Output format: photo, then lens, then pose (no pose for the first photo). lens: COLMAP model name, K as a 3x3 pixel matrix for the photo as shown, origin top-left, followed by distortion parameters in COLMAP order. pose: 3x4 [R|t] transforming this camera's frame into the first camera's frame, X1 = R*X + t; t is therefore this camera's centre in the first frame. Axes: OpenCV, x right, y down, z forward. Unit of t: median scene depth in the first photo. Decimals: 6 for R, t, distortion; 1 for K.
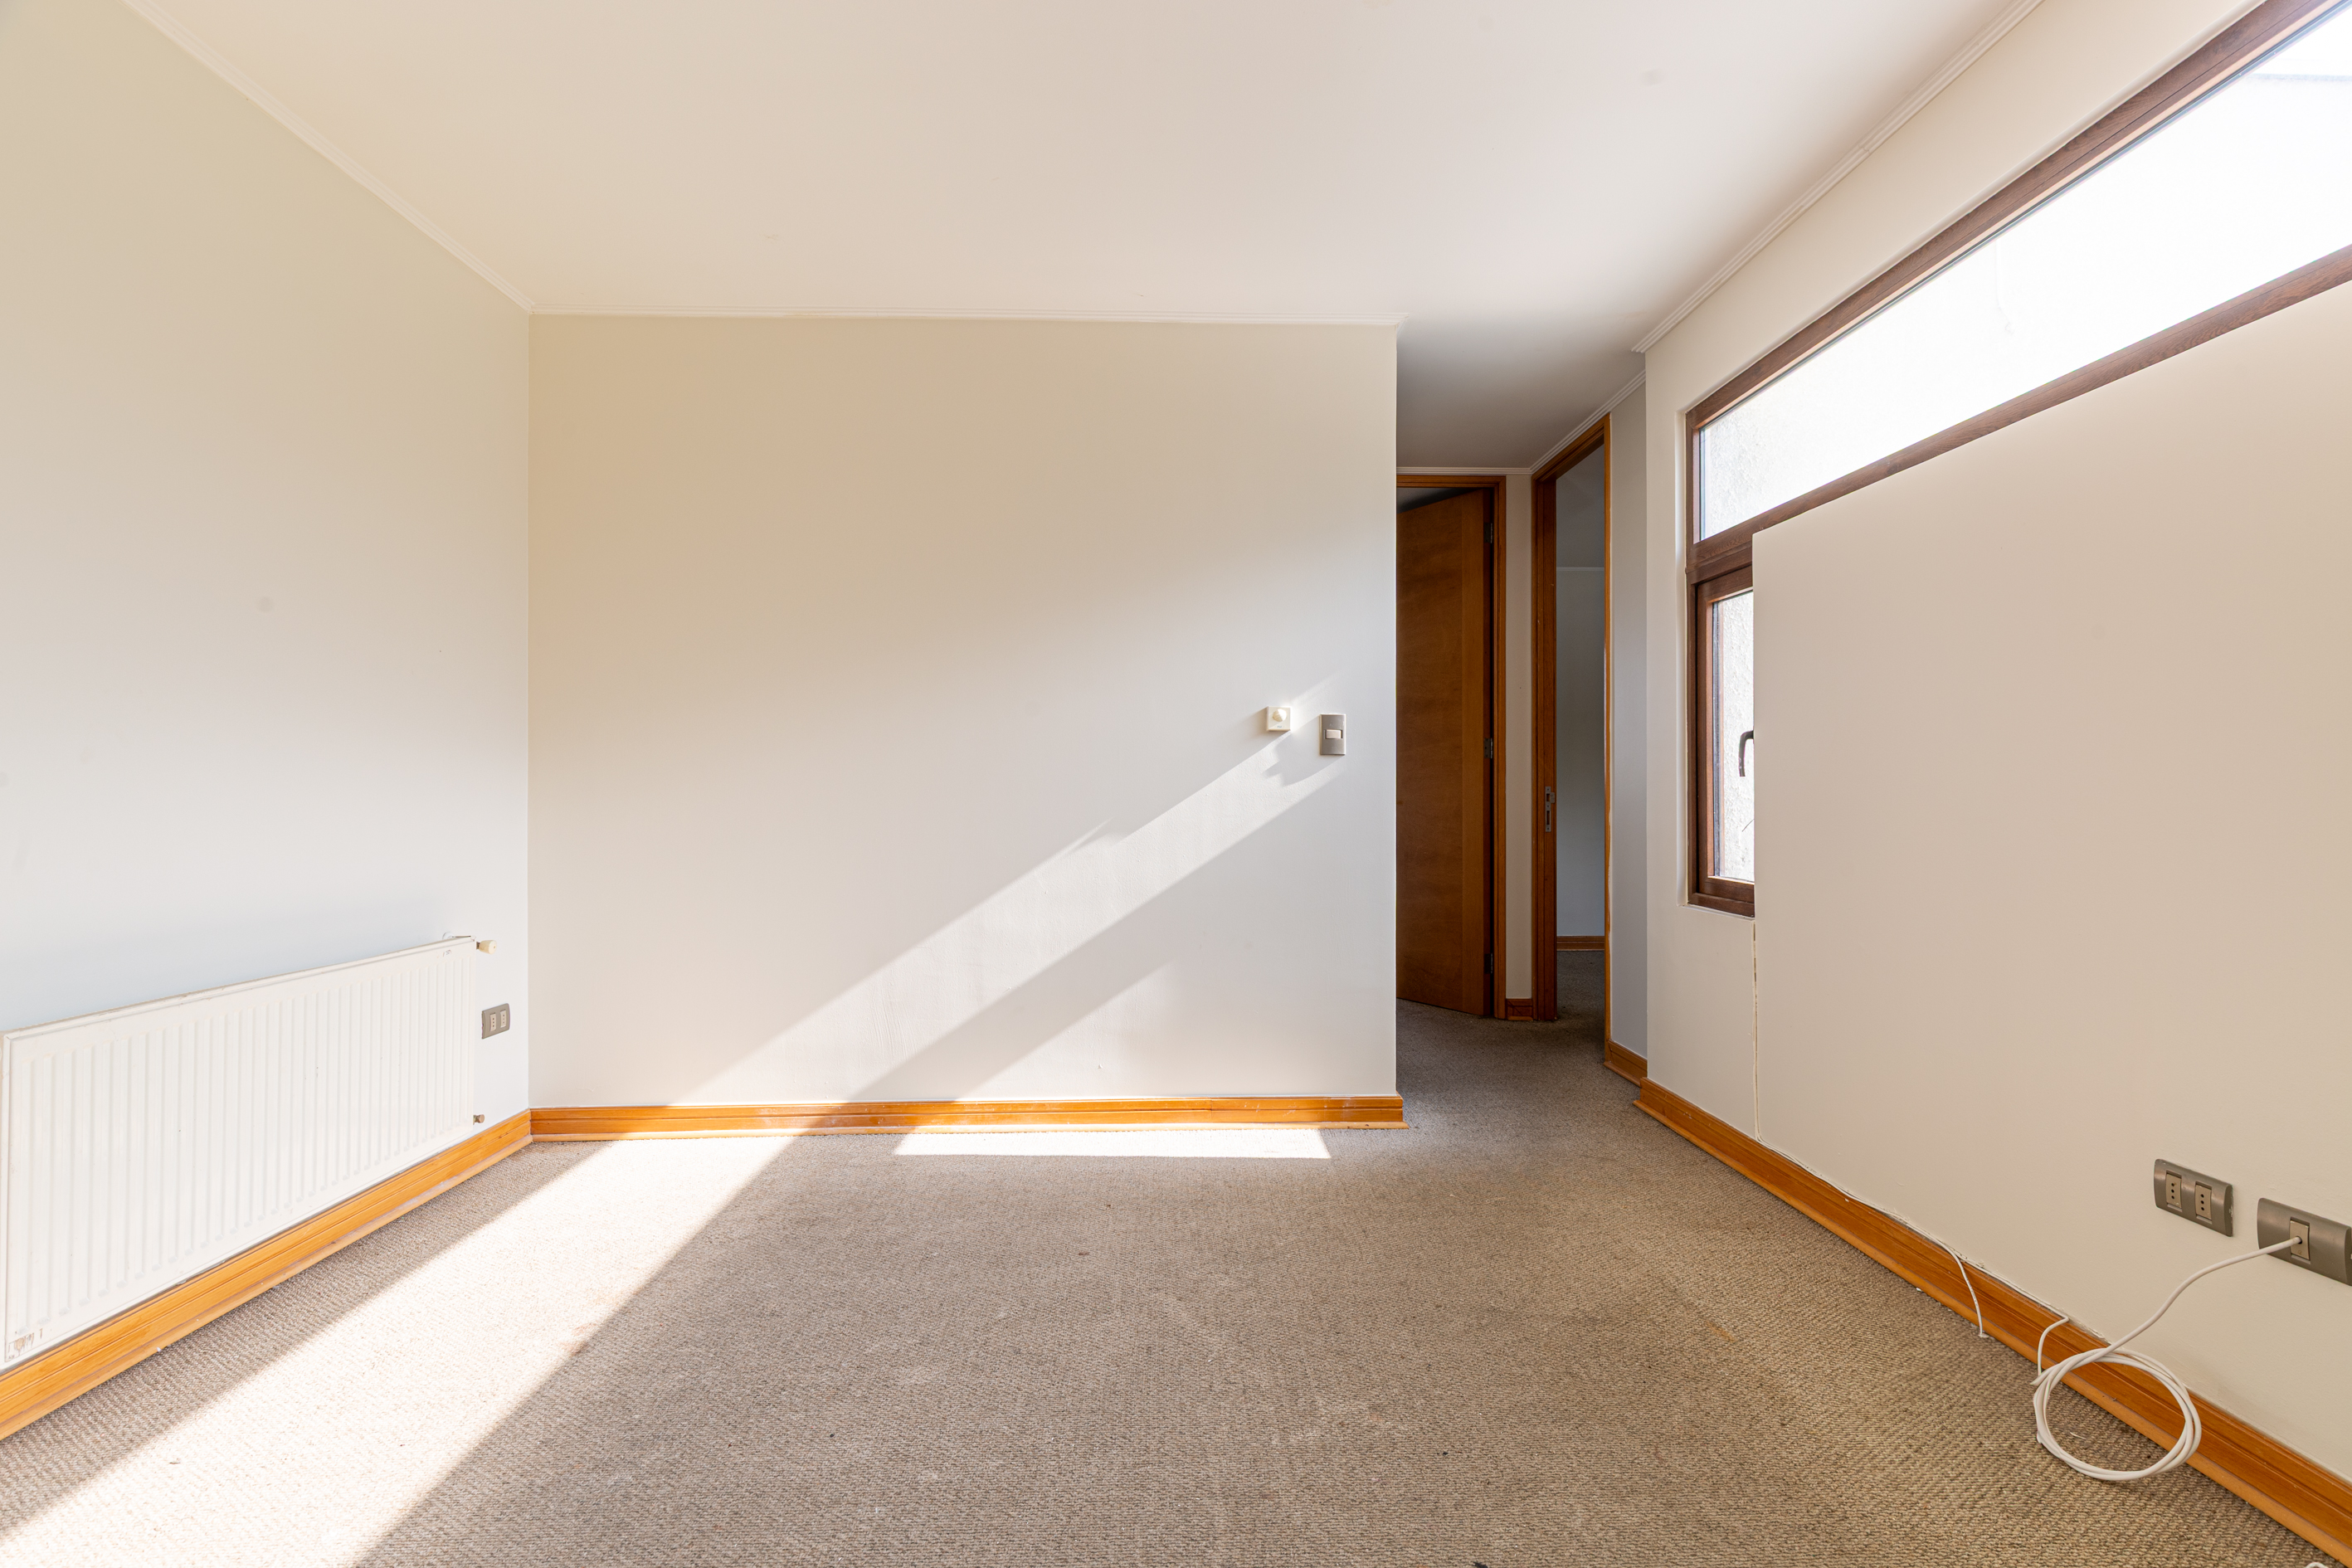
lens RADIAL K [[1211.2, 0, 1184.8], [0, 1211.2, 786.8], [0, 0, 1]] dist [0.000836, 0.000054]
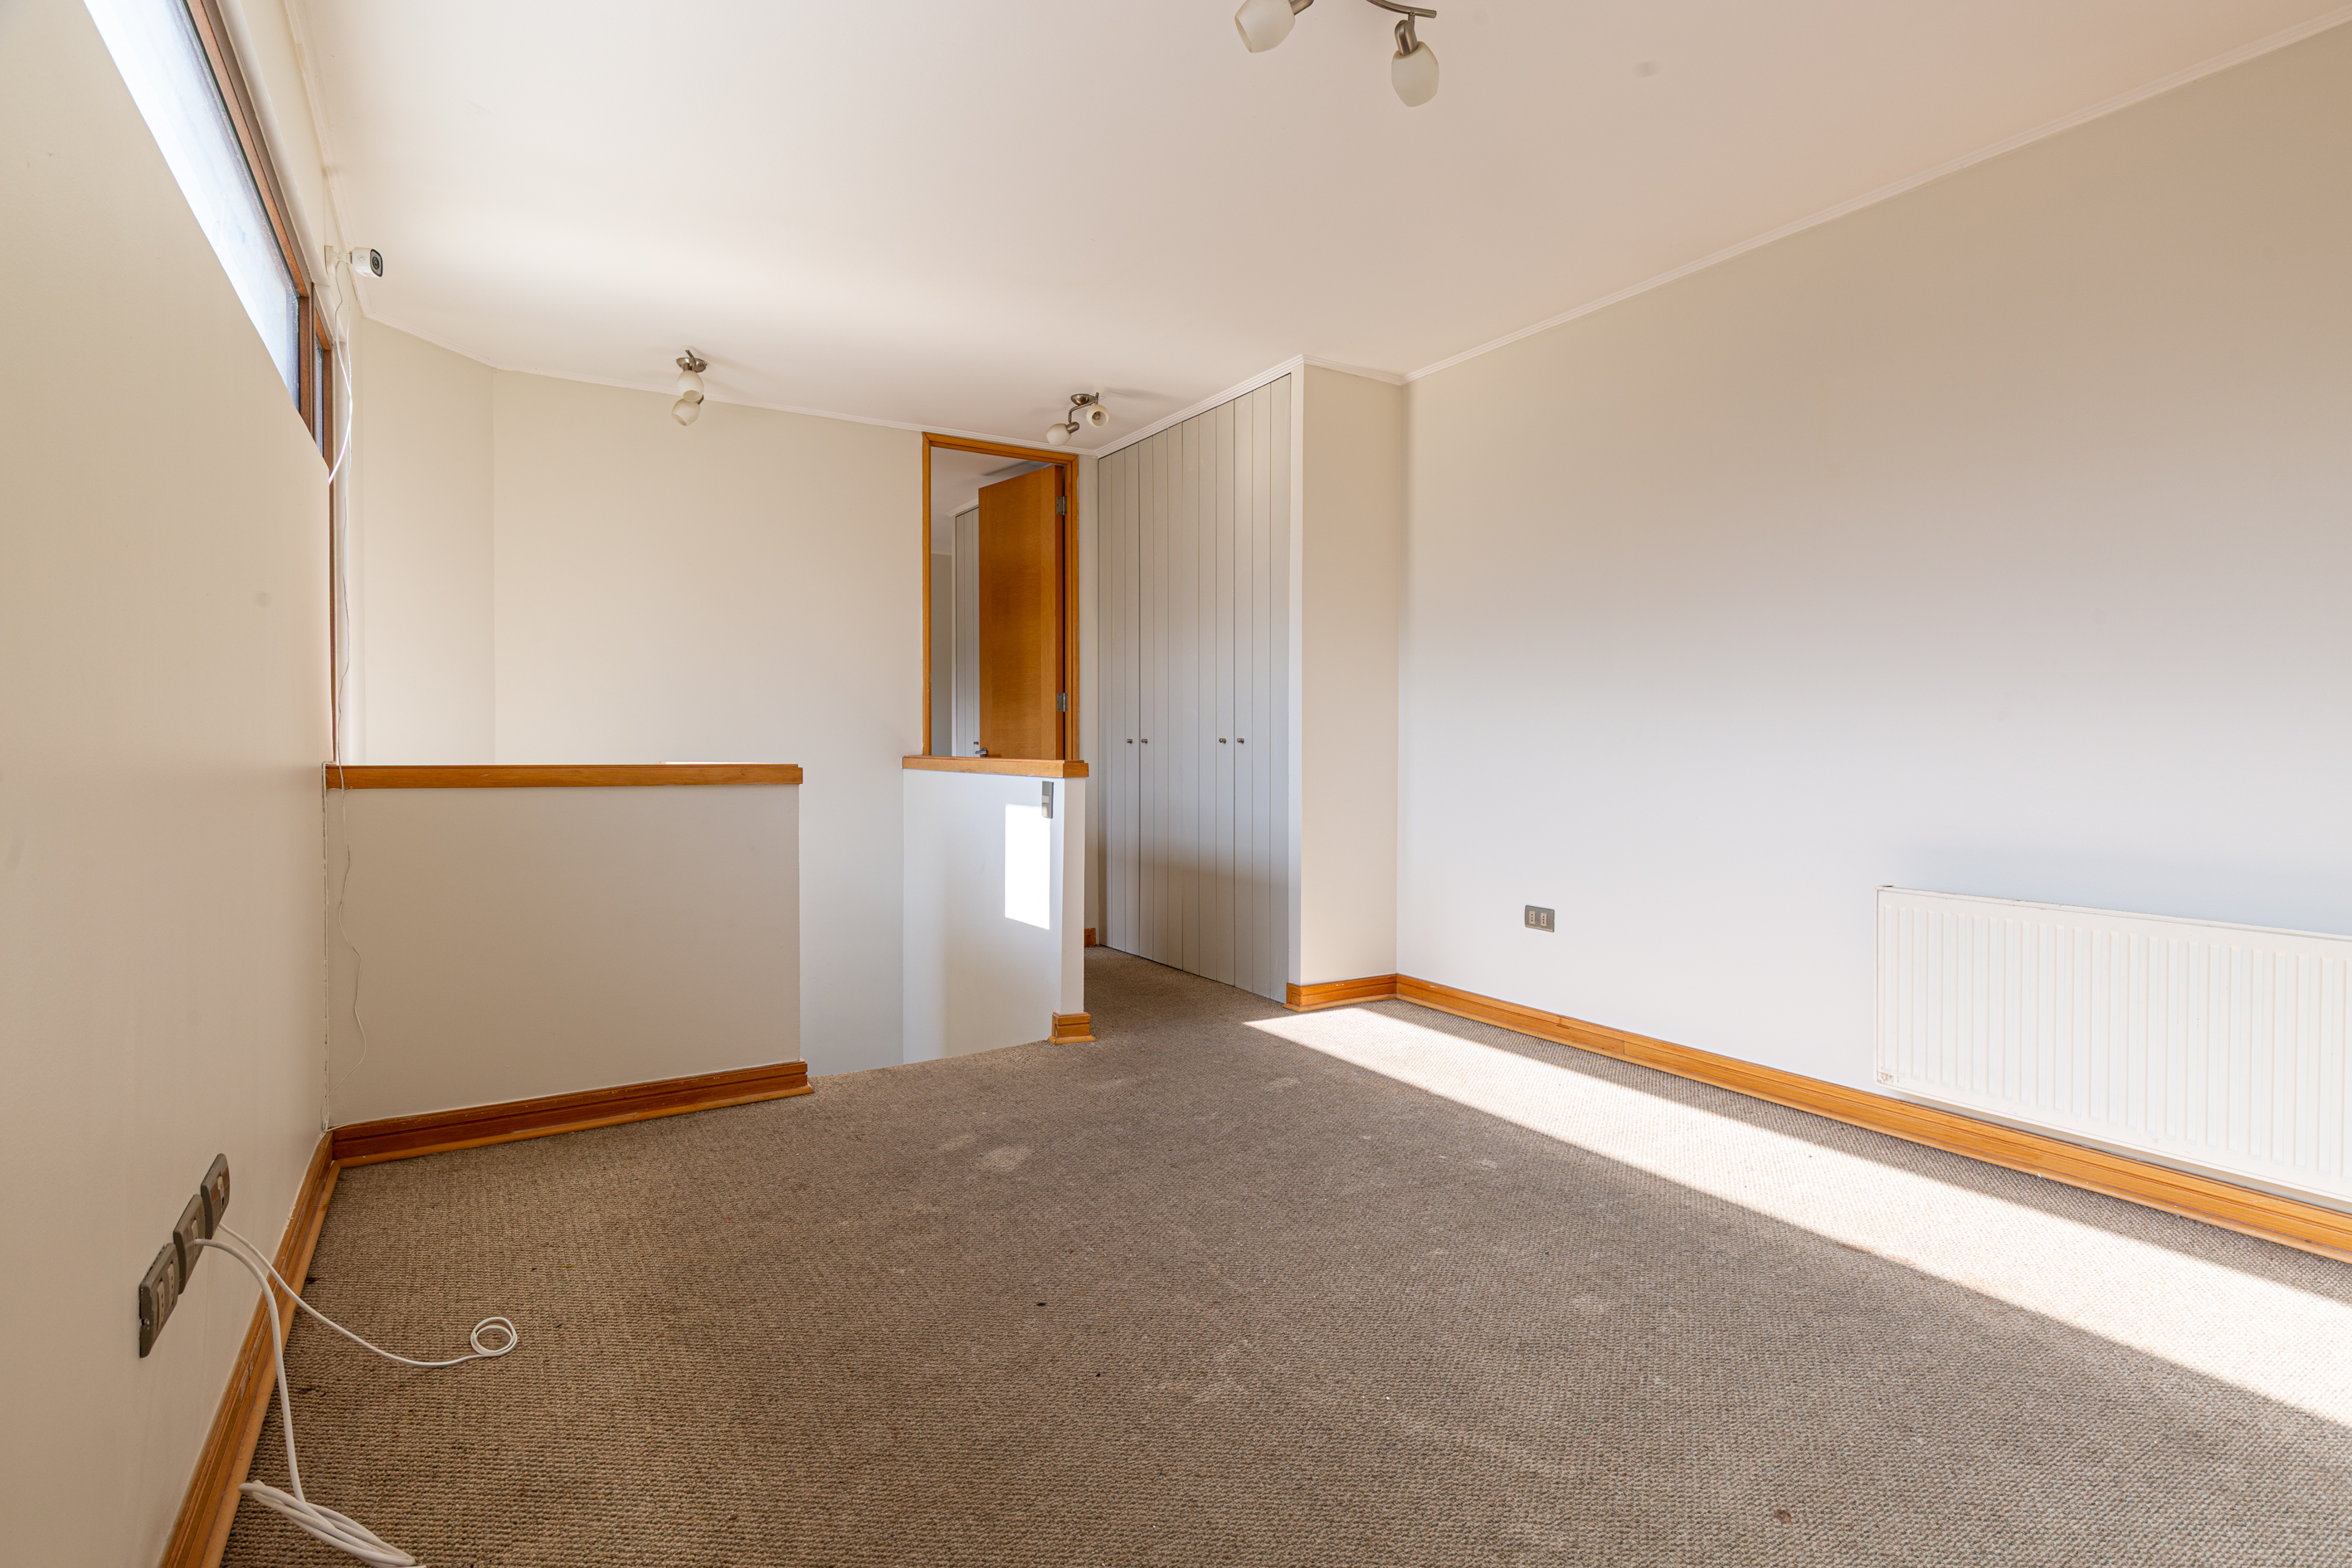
lens RADIAL K [[1211.2, 0, 1182.2], [0, 1211.2, 775.4], [0, 0, 1]] dist [0.000836, 0.000054]
pose [[-0.879326, 0.011648, -0.476079, 0.567307], [0.001952, 0.999781, 0.020855, 0.012008], [0.476217, 0.017409, -0.879155, 1.717950]]
